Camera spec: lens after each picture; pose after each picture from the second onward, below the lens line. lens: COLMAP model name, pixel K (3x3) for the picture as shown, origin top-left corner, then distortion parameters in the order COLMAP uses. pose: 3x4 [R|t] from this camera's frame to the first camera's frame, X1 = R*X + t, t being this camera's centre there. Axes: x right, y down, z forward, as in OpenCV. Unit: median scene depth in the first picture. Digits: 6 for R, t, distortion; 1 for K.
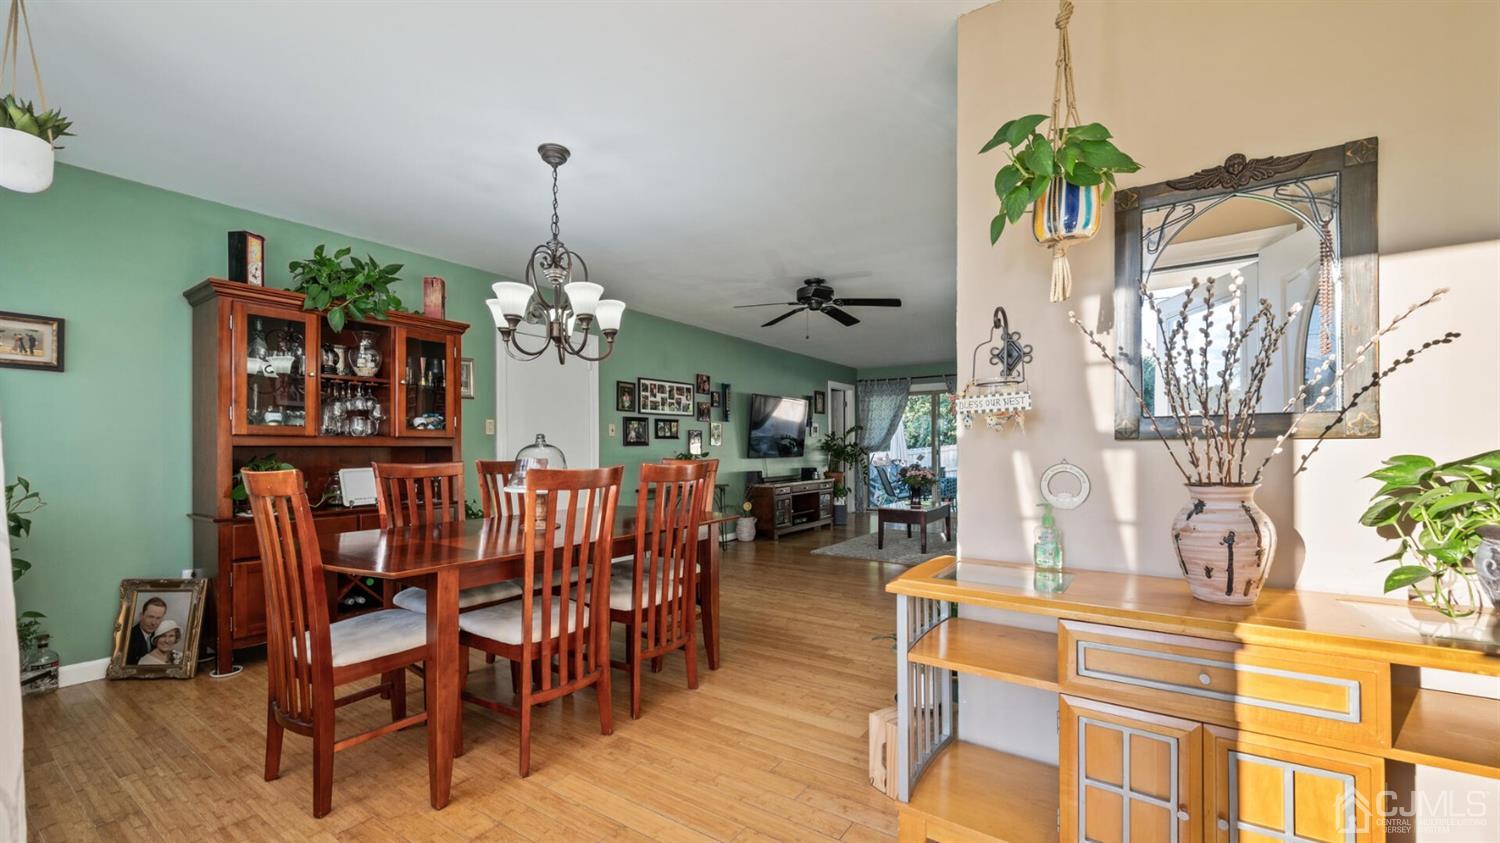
lens RADIAL K [[597.8, 0, 751.2], [0, 597.8, 446.3], [0, 0, 1]] dist [-0.001228, -0.000195]
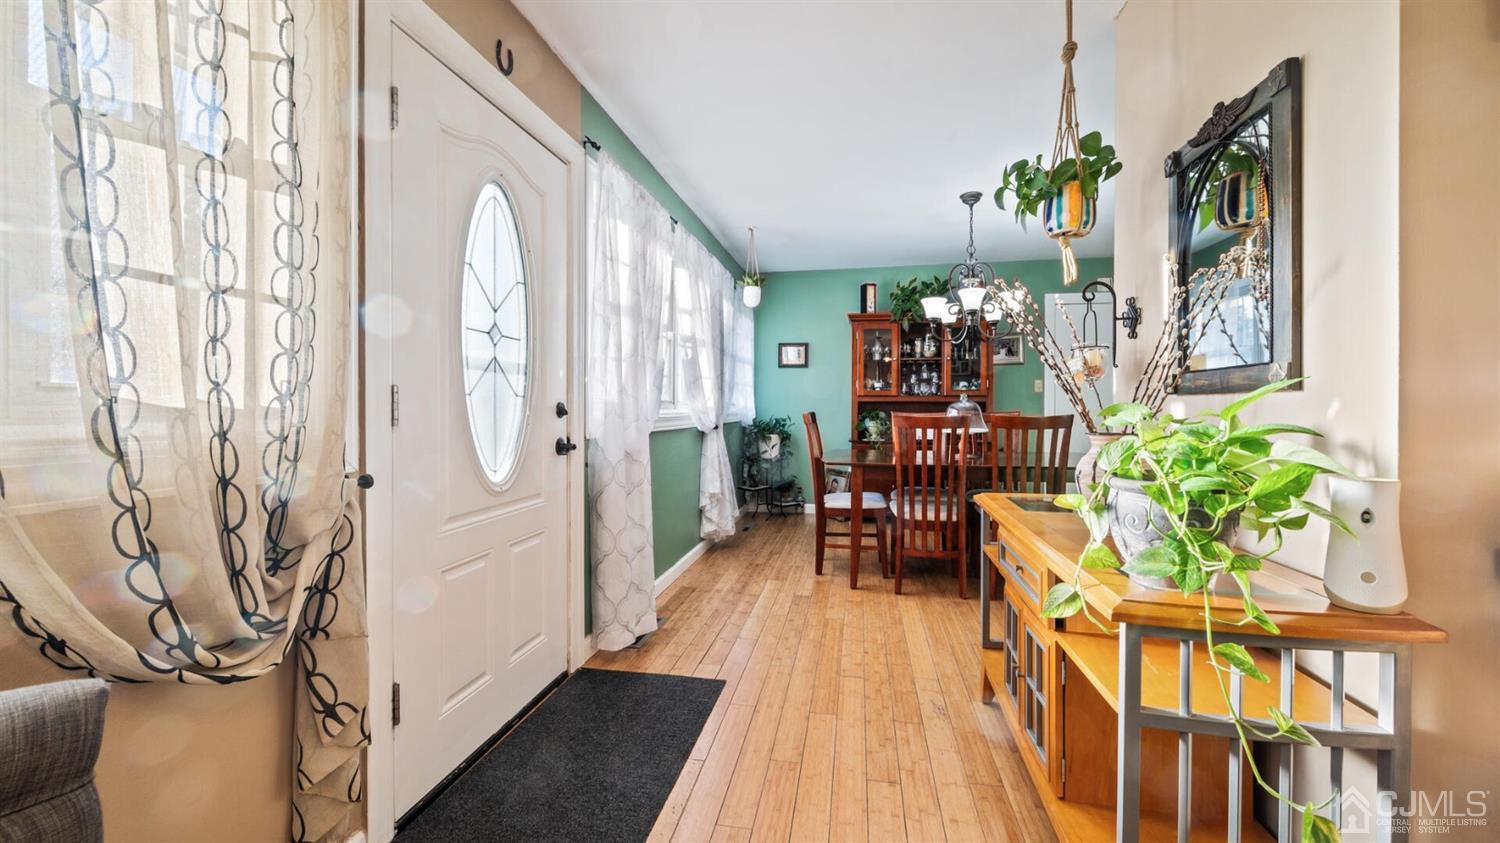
lens RADIAL K [[596.5, 0, 750.2], [0, 596.5, 407.4], [0, 0, 1]] dist [0.000813, 0.000000]
pose [[0.386904, 0.002372, -0.922117, 0.336990], [0.000531, 0.999996, 0.002795, 0.005469], [0.922120, -0.001571, 0.386902, -0.013209]]
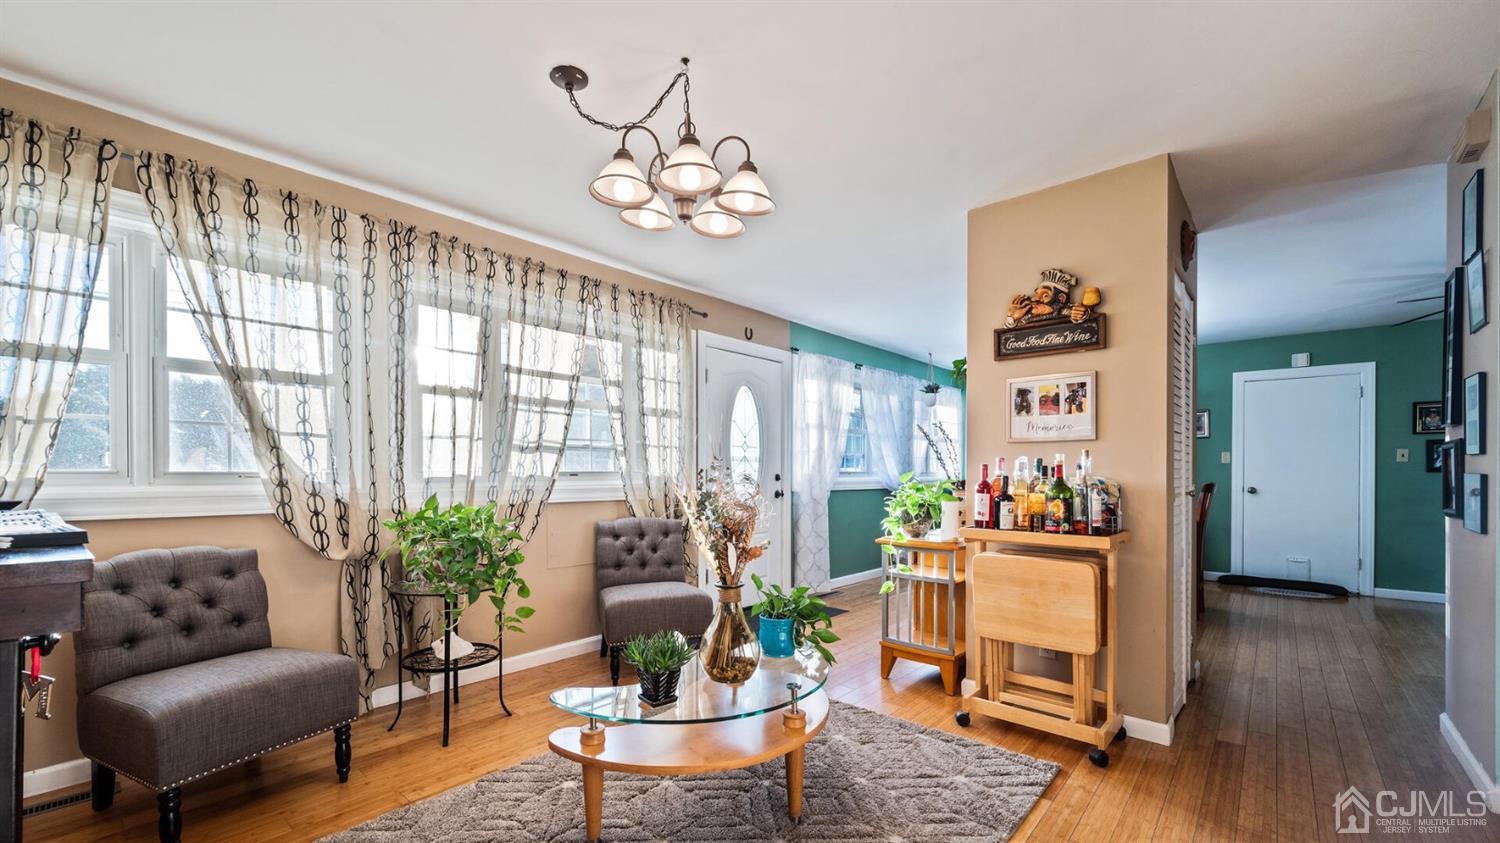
lens RADIAL K [[605.8, 0, 748.3], [0, 605.8, 463.9], [0, 0, 1]] dist [-0.000709, -0.000211]
pose [[-0.140361, -0.011372, -0.990035, 0.766357], [-0.000431, 0.999935, -0.011425, -0.000828], [0.990100, -0.001177, -0.140356, 0.097453]]
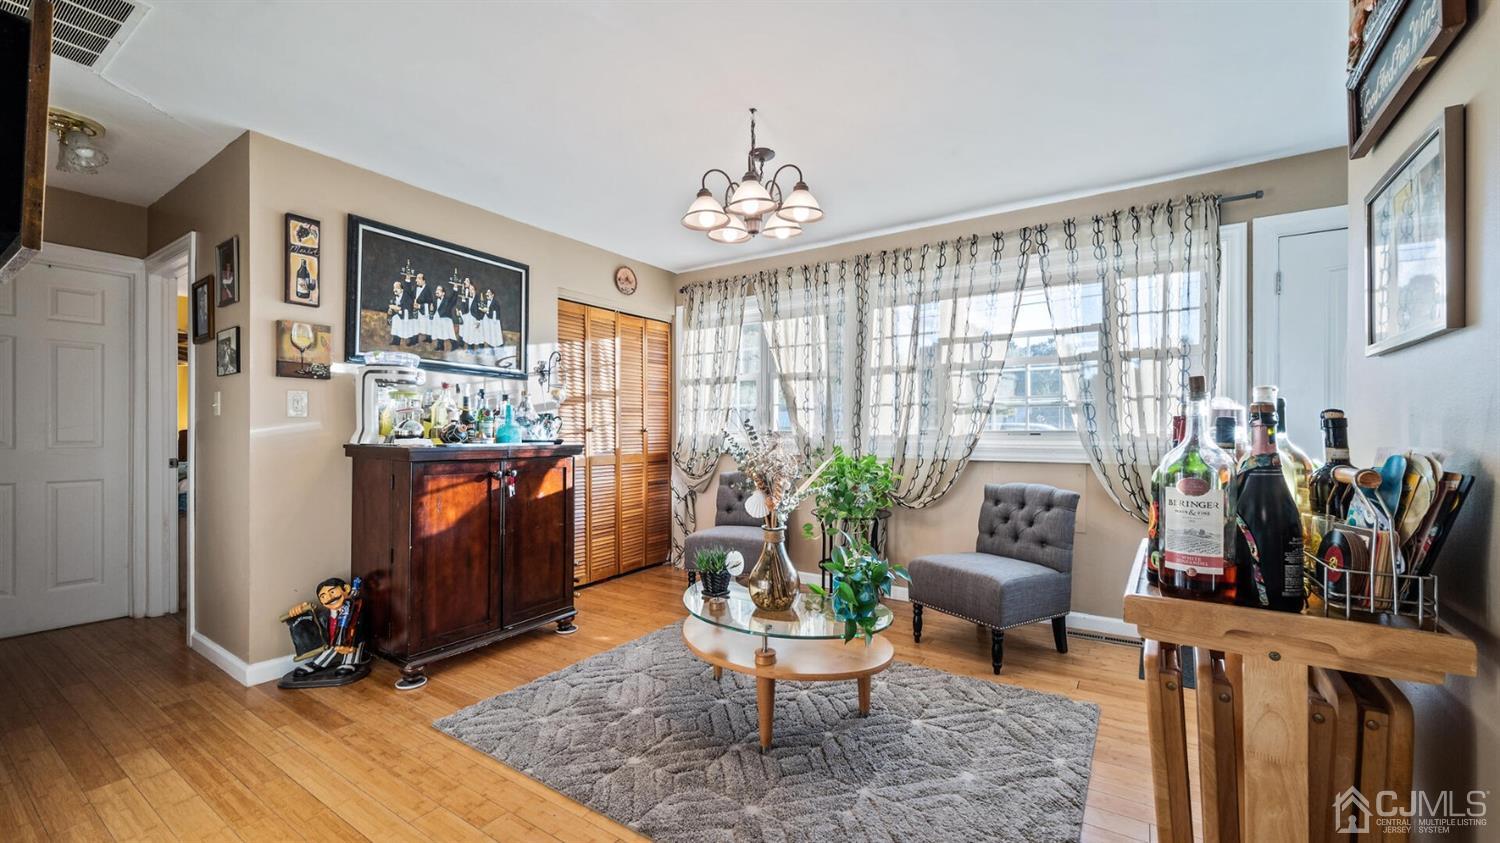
lens RADIAL K [[598.3, 0, 750.9], [0, 598.3, 424.8], [0, 0, 1]] dist [0.000688, 0.000009]
pose [[-0.999978, 0.005869, -0.003003, 0.469387], [0.005891, 0.999955, -0.007456, -0.005008], [0.002959, -0.007474, -0.999968, 0.402154]]
